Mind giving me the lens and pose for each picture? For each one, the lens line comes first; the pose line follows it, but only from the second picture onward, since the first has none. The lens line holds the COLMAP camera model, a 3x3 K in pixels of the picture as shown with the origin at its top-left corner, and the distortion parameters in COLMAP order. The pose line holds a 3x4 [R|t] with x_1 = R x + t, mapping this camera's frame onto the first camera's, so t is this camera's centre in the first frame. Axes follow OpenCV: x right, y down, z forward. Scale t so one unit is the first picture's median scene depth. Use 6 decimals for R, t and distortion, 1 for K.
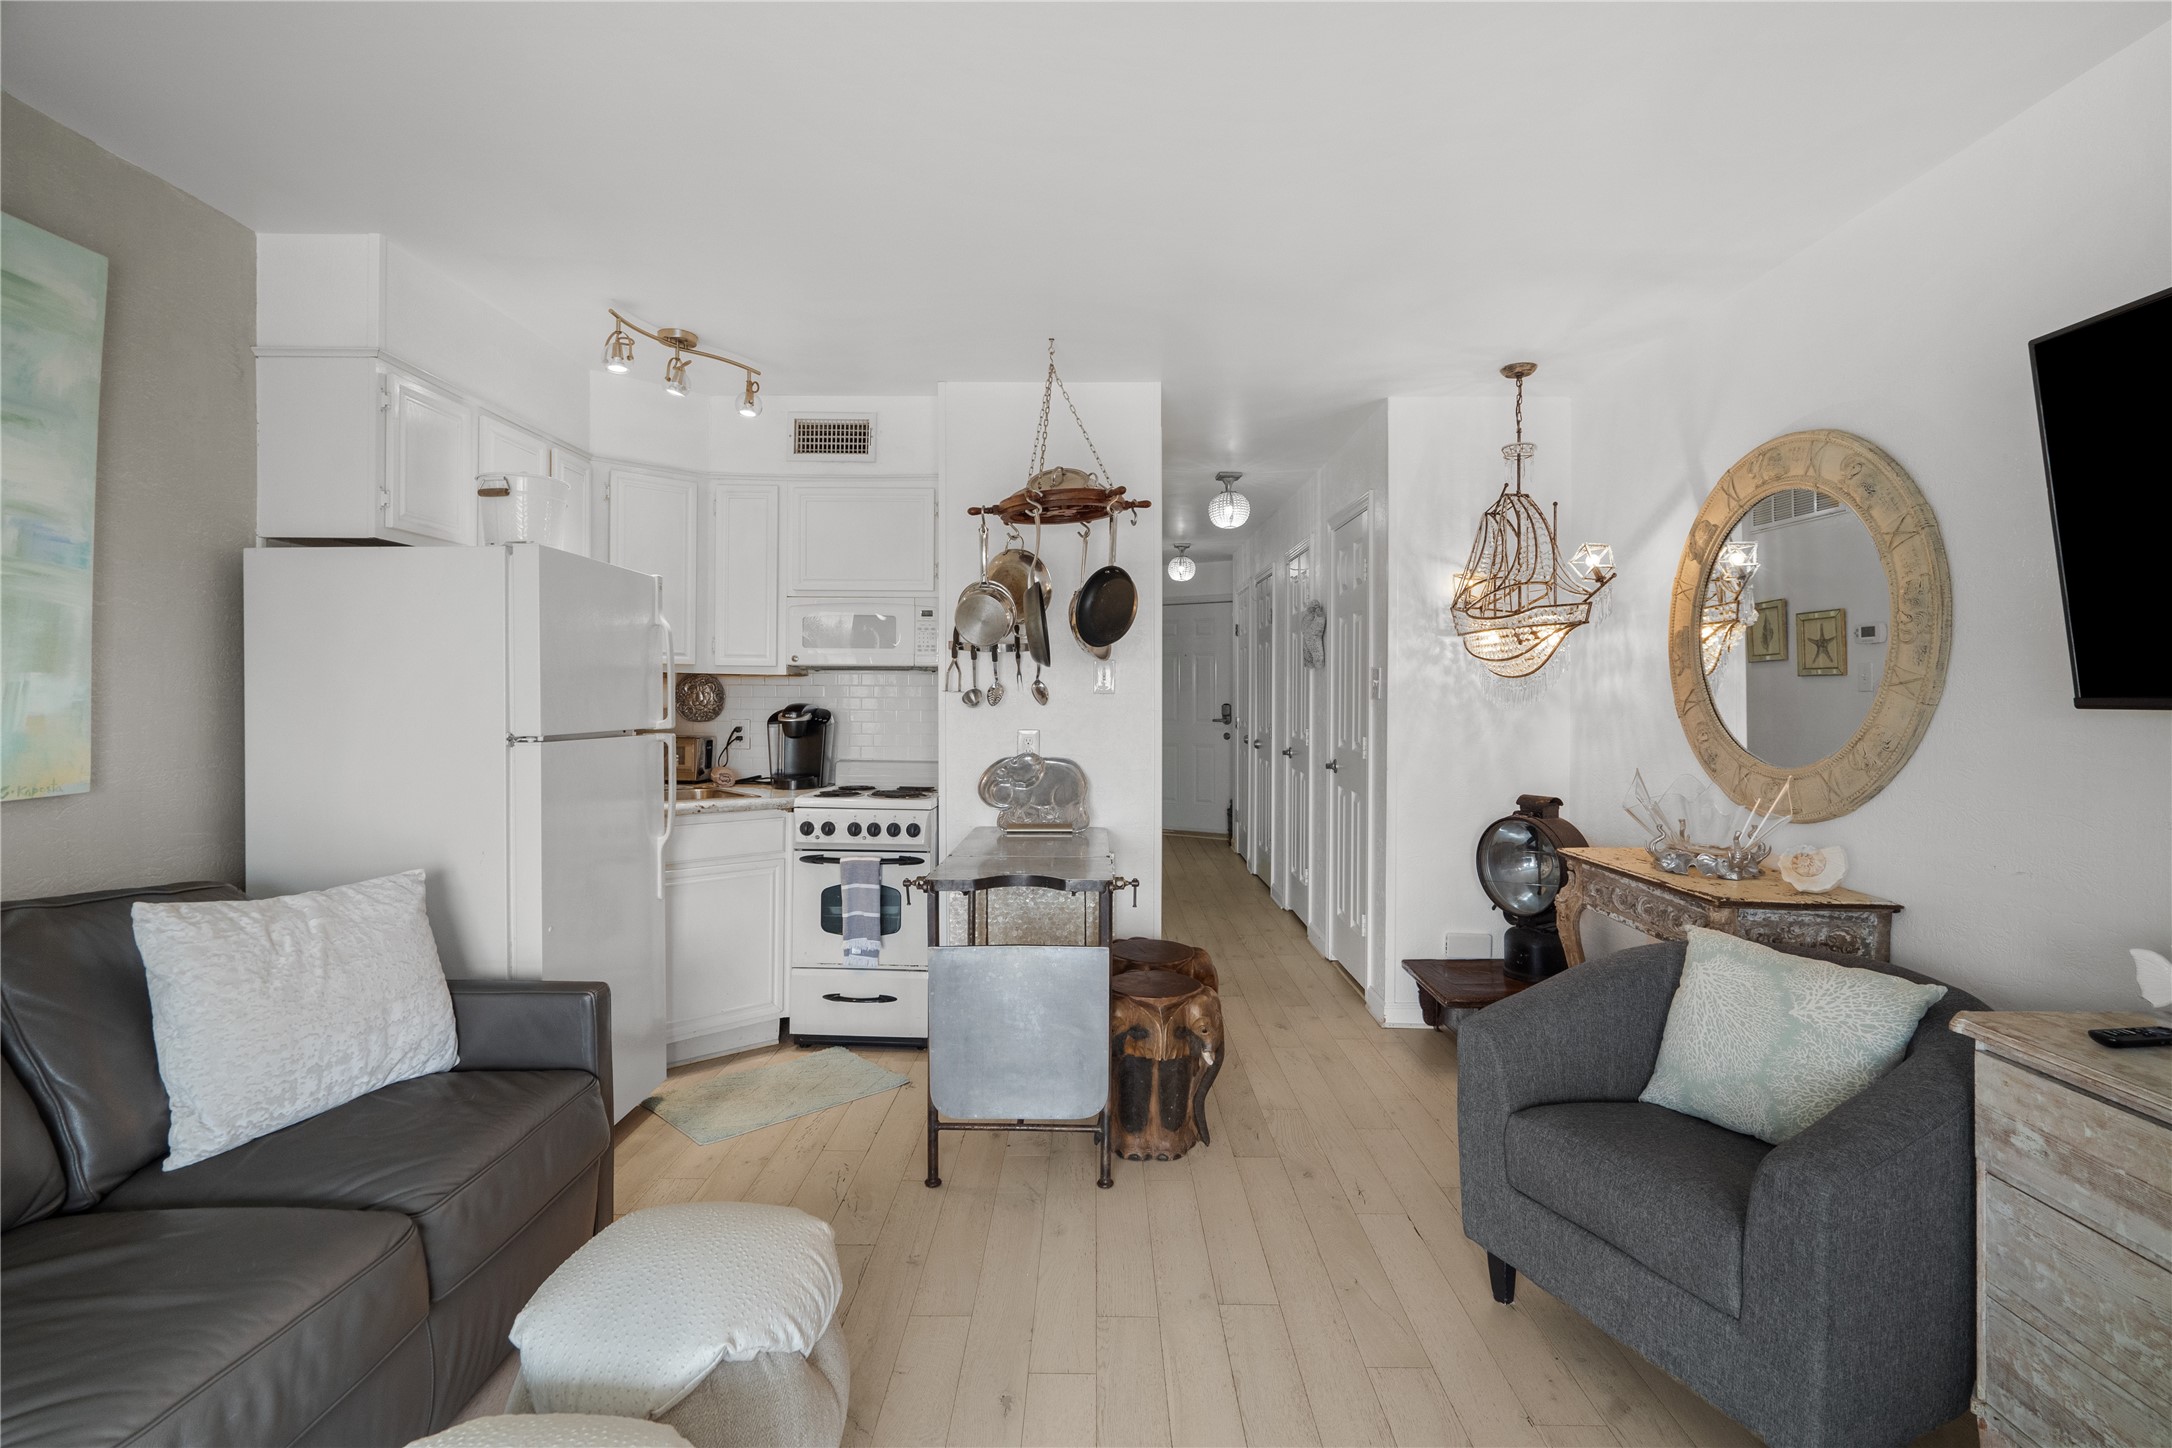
lens RADIAL K [[1006.0, 0, 1084.6], [0, 1006.0, 694.9], [0, 0, 1]] dist [0.000131, 0.000101]
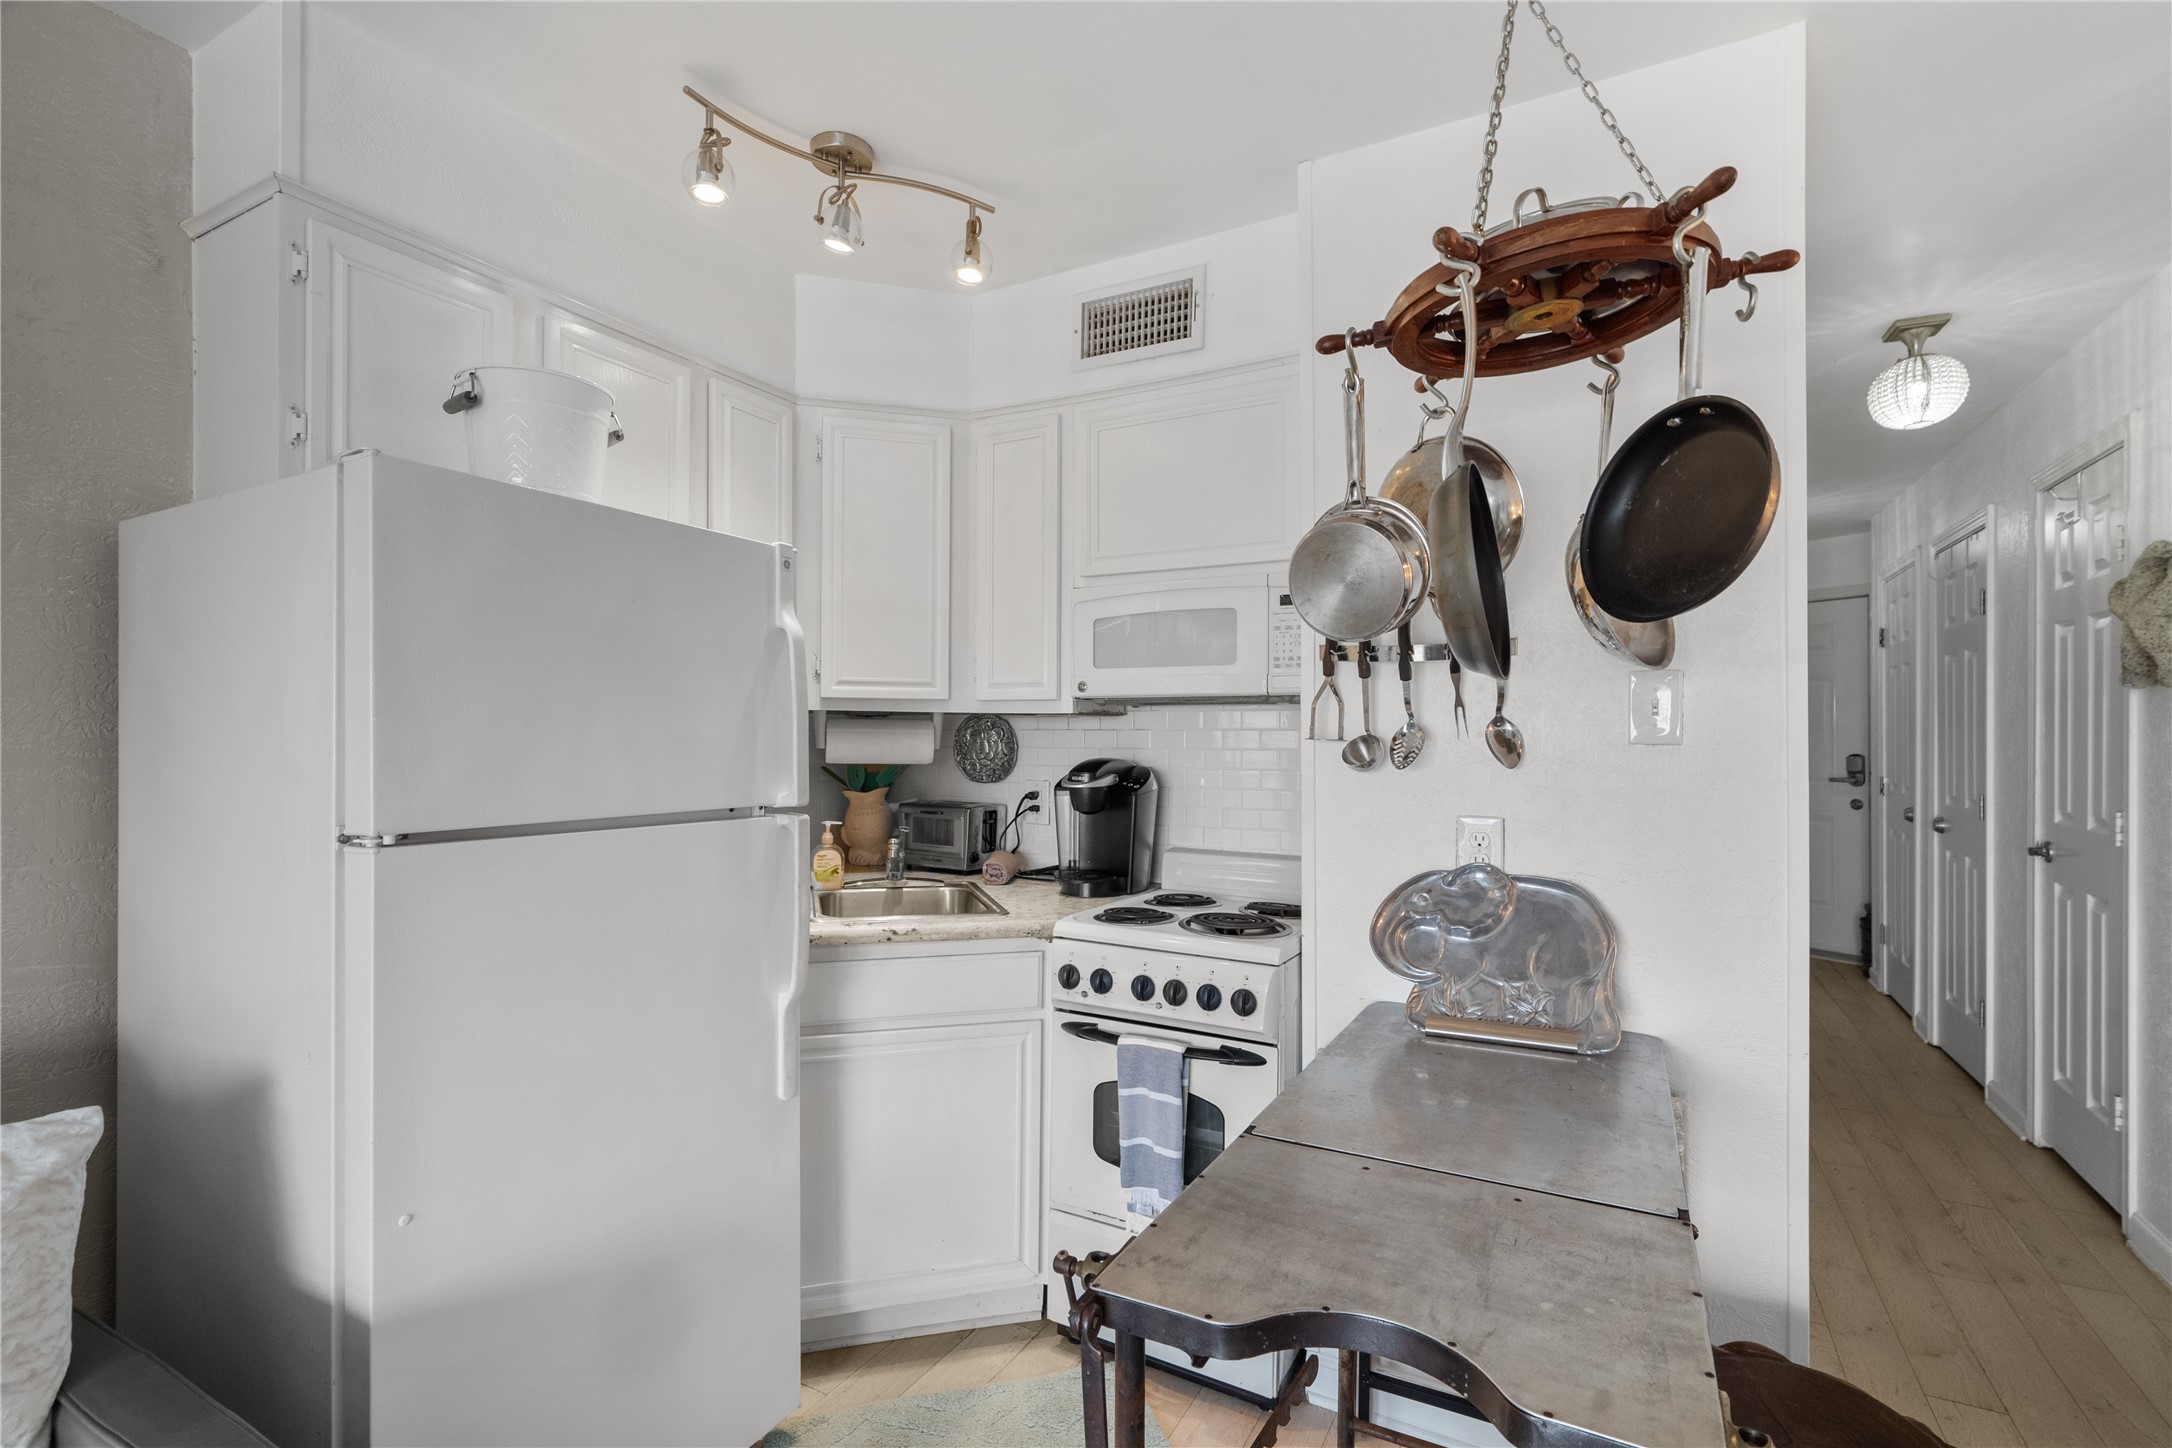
lens RADIAL K [[997.0, 0, 1087.0], [0, 997.0, 735.1], [0, 0, 1]] dist [-0.001794, 0.000086]
pose [[0.885484, -0.002952, -0.464660, 0.000938], [0.001304, 0.999992, -0.003867, -0.004108], [0.464668, 0.002819, 0.885481, 0.481079]]
